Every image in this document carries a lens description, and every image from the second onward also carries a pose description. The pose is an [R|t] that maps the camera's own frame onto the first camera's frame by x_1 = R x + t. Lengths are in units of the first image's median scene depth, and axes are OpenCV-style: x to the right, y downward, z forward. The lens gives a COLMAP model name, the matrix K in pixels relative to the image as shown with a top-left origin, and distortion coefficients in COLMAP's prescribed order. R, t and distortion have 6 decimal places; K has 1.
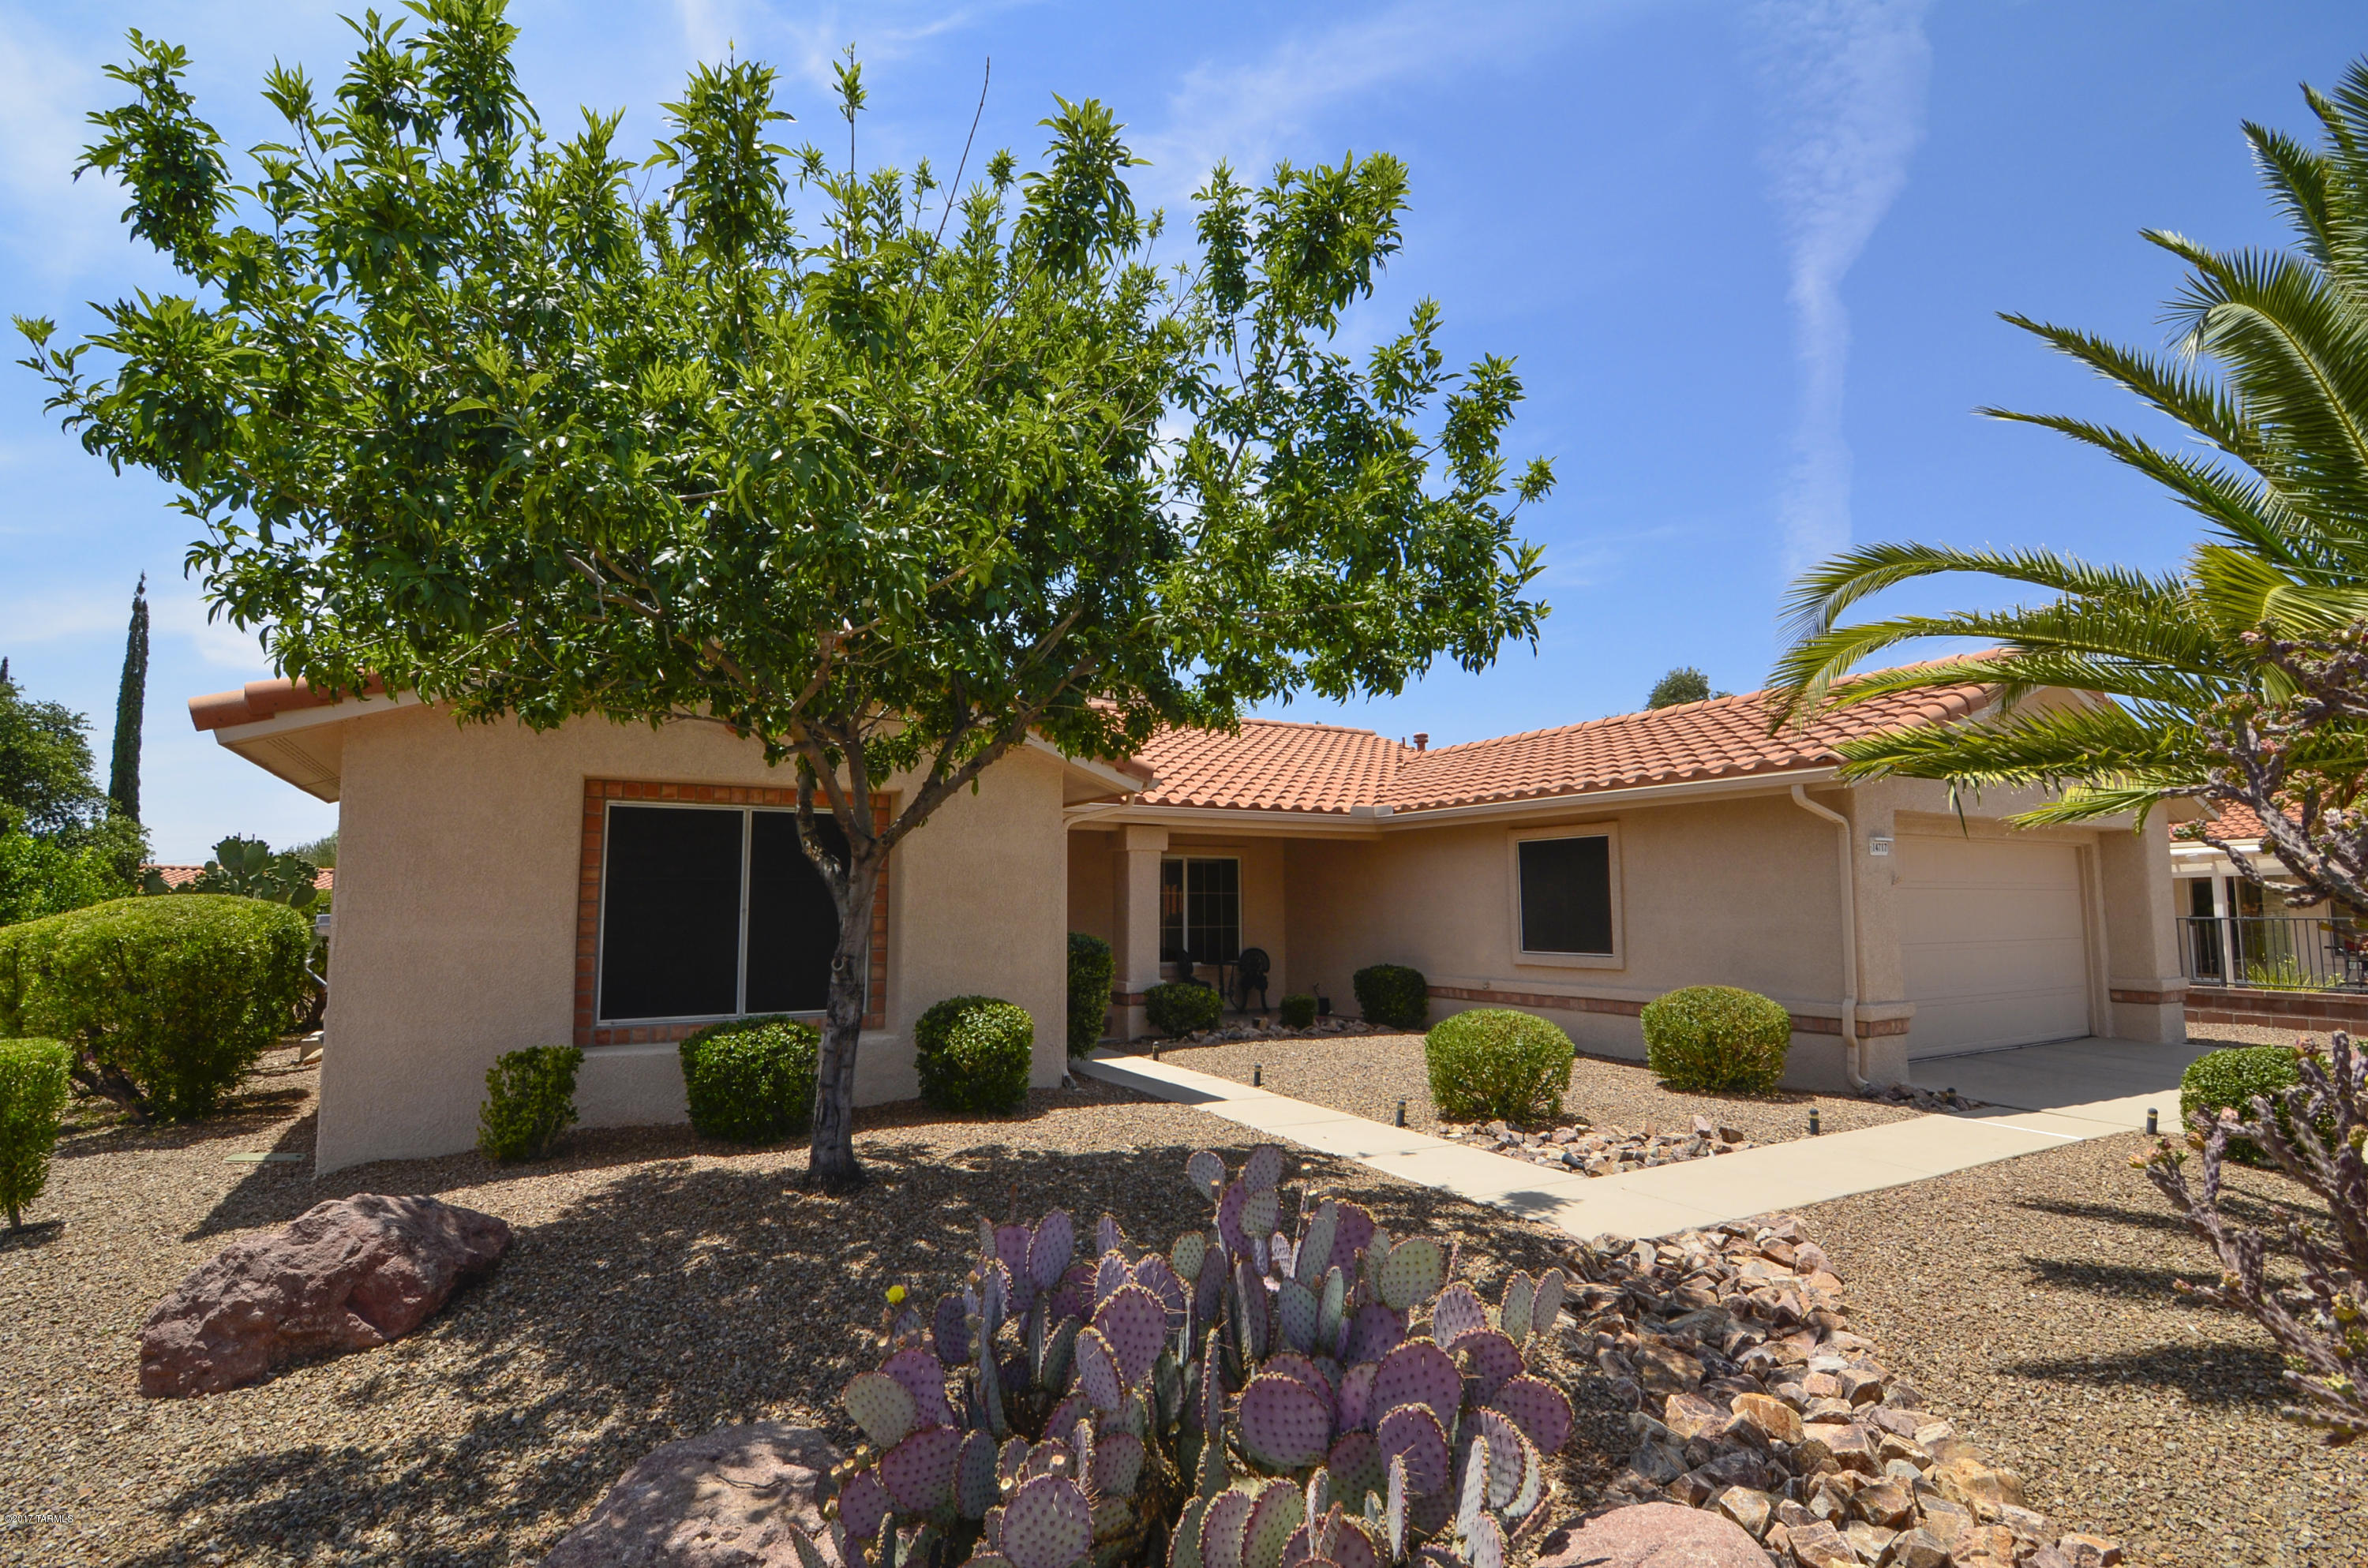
lens RADIAL K [[1126.4, 0, 1217.4], [0, 1126.4, 791.9], [0, 0, 1]] dist [-0.003897, -0.009217]
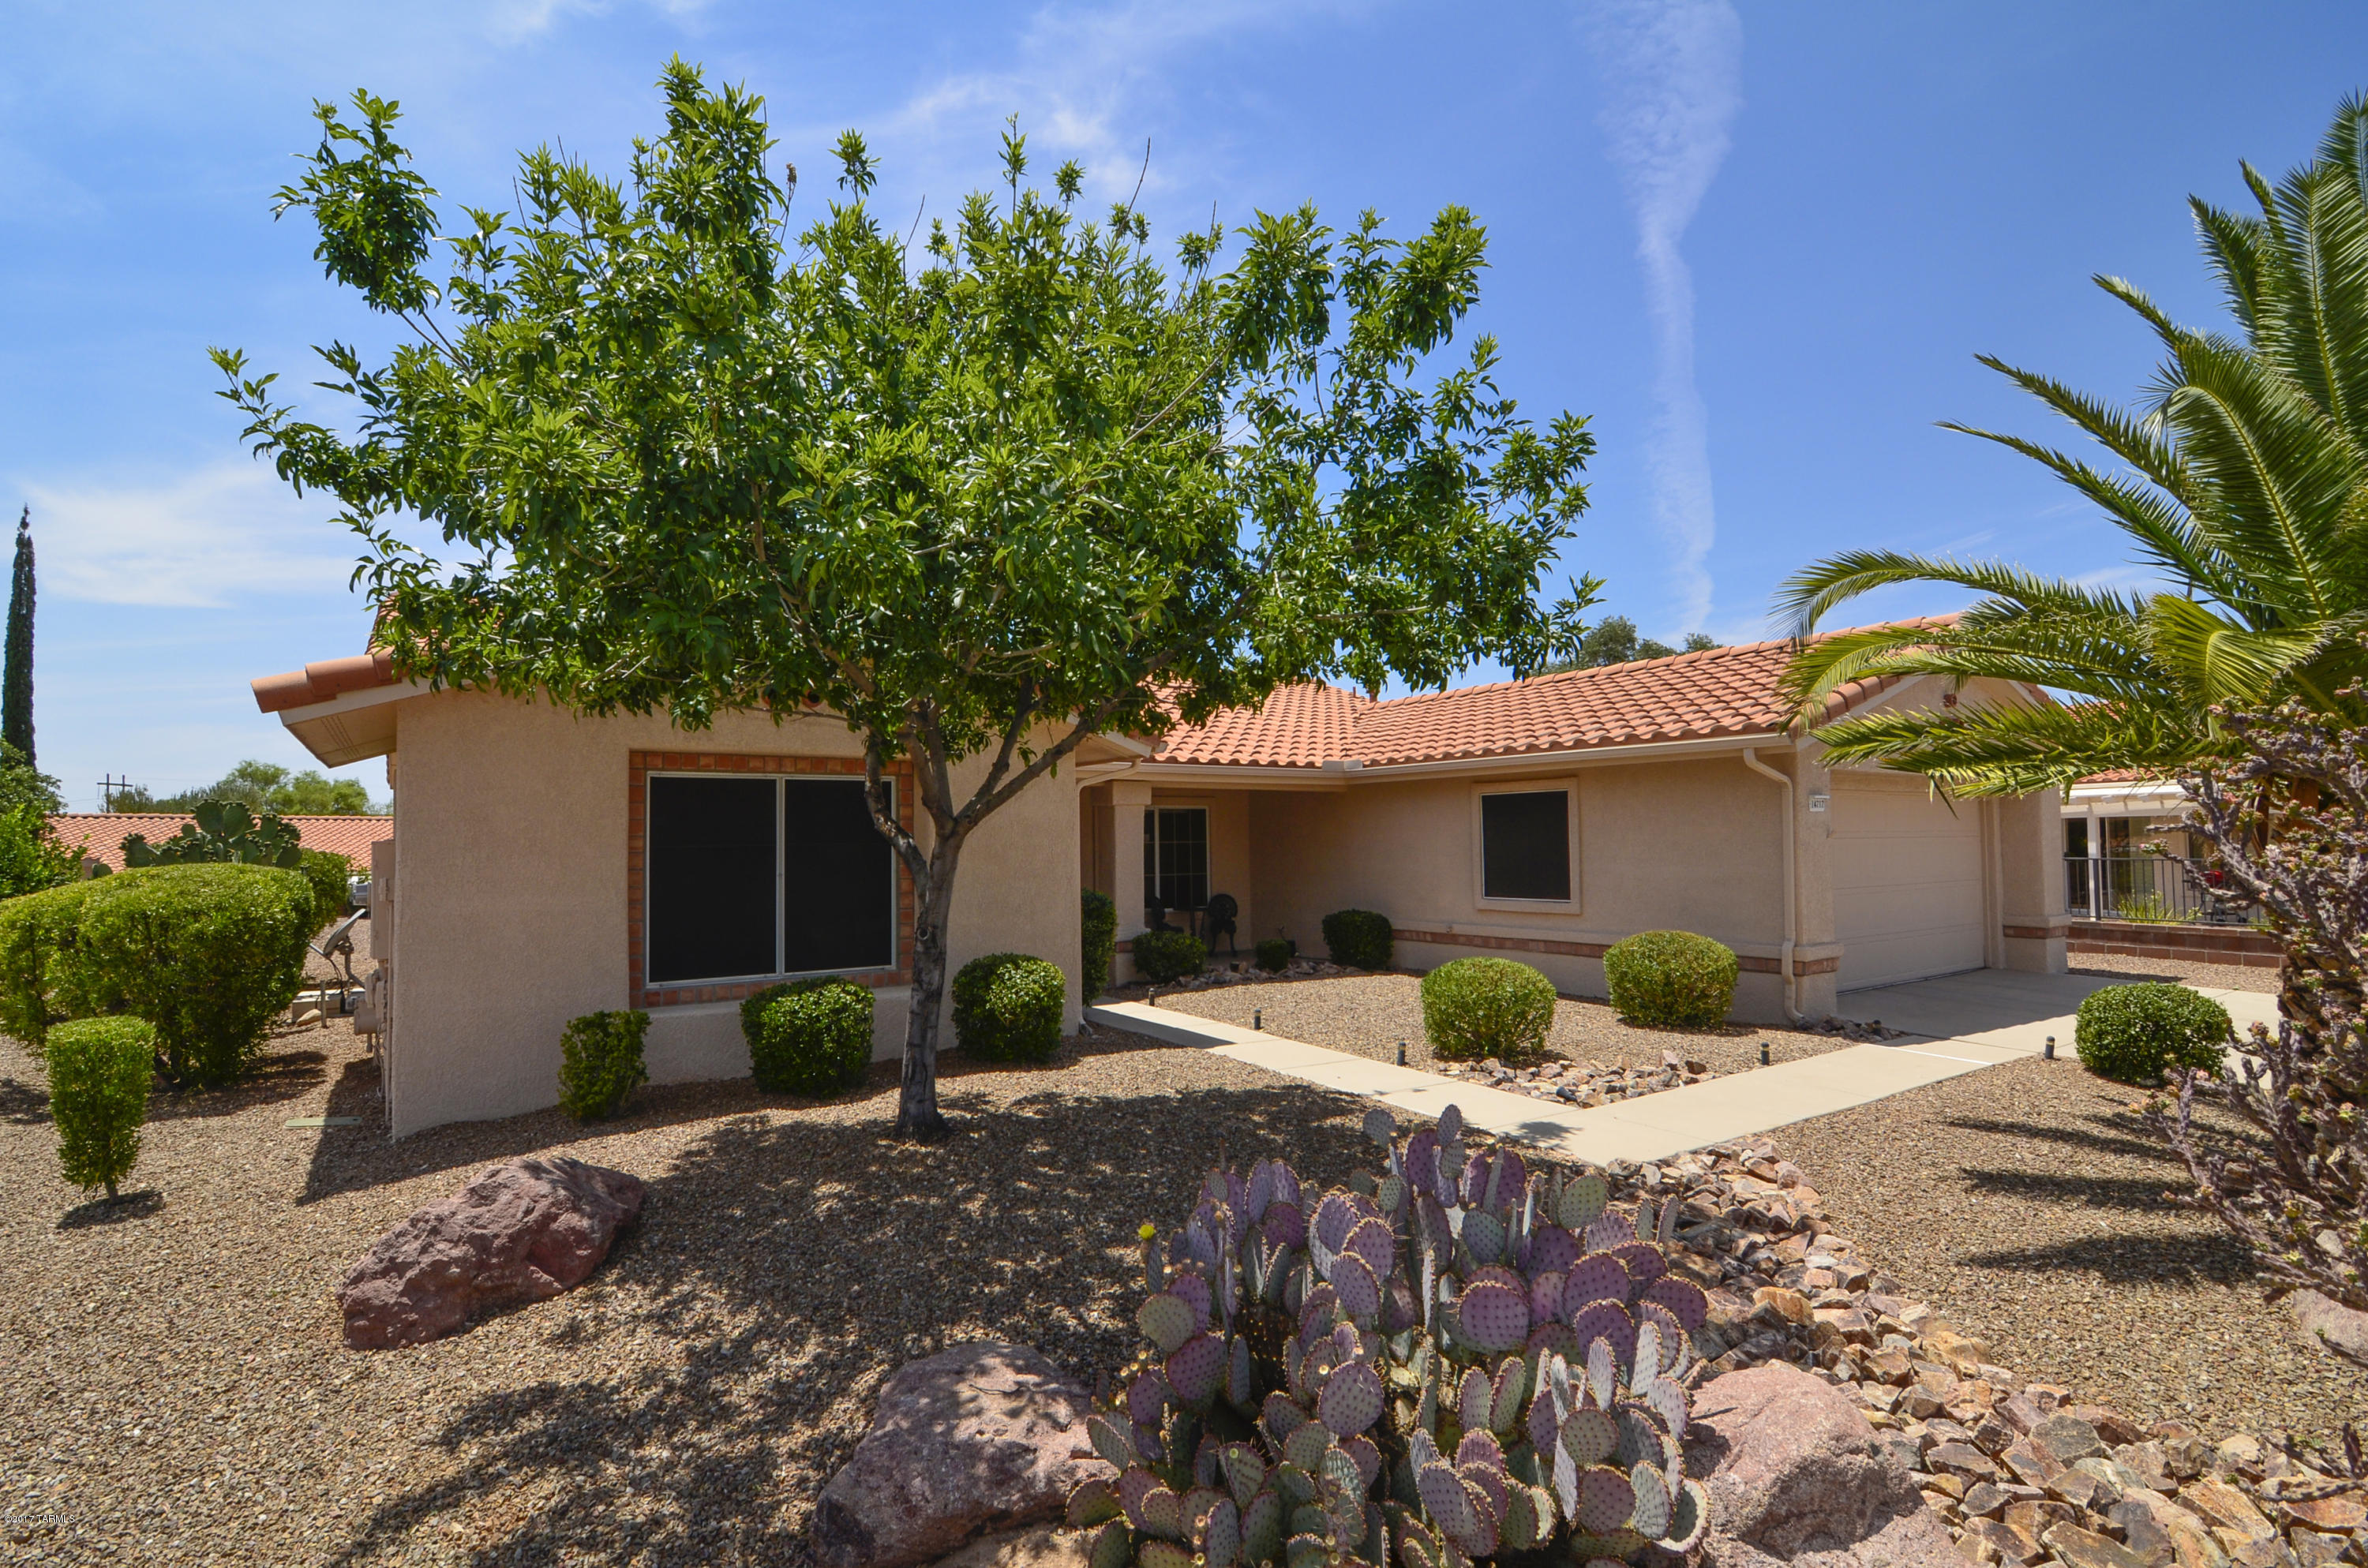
lens RADIAL K [[1150.3, 0, 1184.0], [0, 1150.3, 784.0], [0, 0, 1]] dist [0.004745, -0.015556]
pose [[0.997238, -0.004270, 0.074150, -0.182990], [-0.000236, 0.998159, 0.060654, -0.062532], [-0.074272, -0.060504, 0.995401, -0.119924]]
